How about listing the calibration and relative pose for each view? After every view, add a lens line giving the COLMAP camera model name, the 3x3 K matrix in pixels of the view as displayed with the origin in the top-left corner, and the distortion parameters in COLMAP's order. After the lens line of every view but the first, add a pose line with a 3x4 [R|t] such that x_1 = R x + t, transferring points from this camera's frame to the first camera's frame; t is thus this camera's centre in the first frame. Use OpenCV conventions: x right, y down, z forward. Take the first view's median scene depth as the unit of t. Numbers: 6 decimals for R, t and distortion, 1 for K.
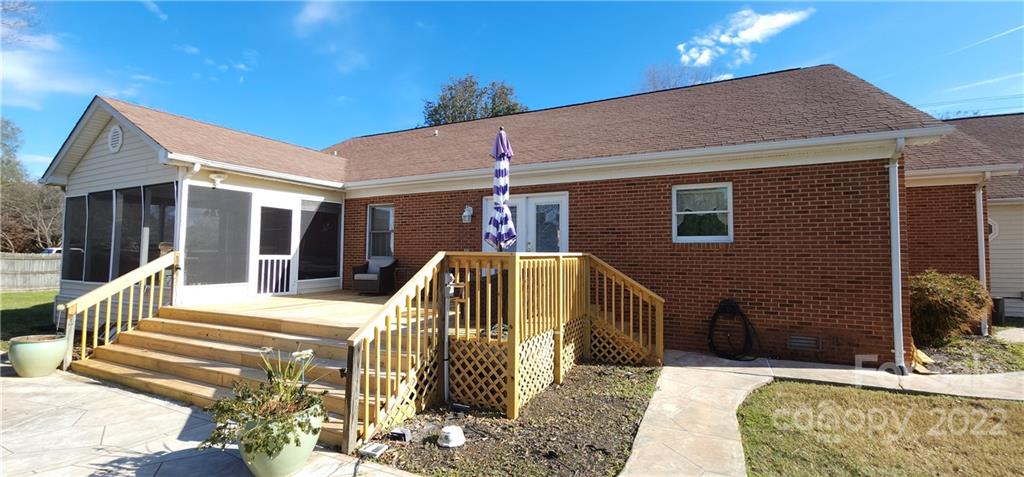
lens RADIAL K [[414.1, 0, 515.4], [0, 414.1, 234.6], [0, 0, 1]] dist [0.017135, -0.012496]
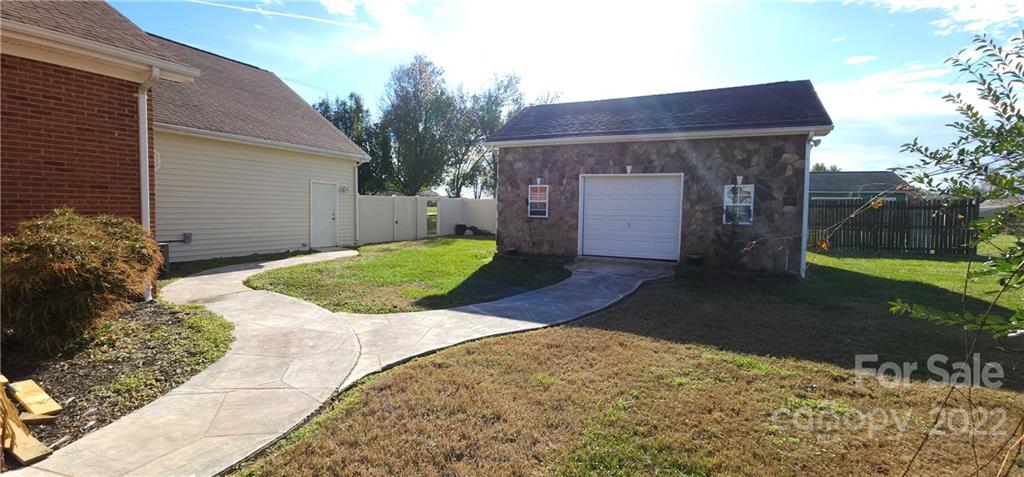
lens RADIAL K [[414.1, 0, 515.4], [0, 414.1, 234.6], [0, 0, 1]] dist [0.017135, -0.012496]
pose [[-0.007611, -0.069017, 0.997586, 0.424680], [-0.075551, 0.994804, 0.068248, 0.034211], [-0.997113, -0.074849, -0.012786, 0.390889]]
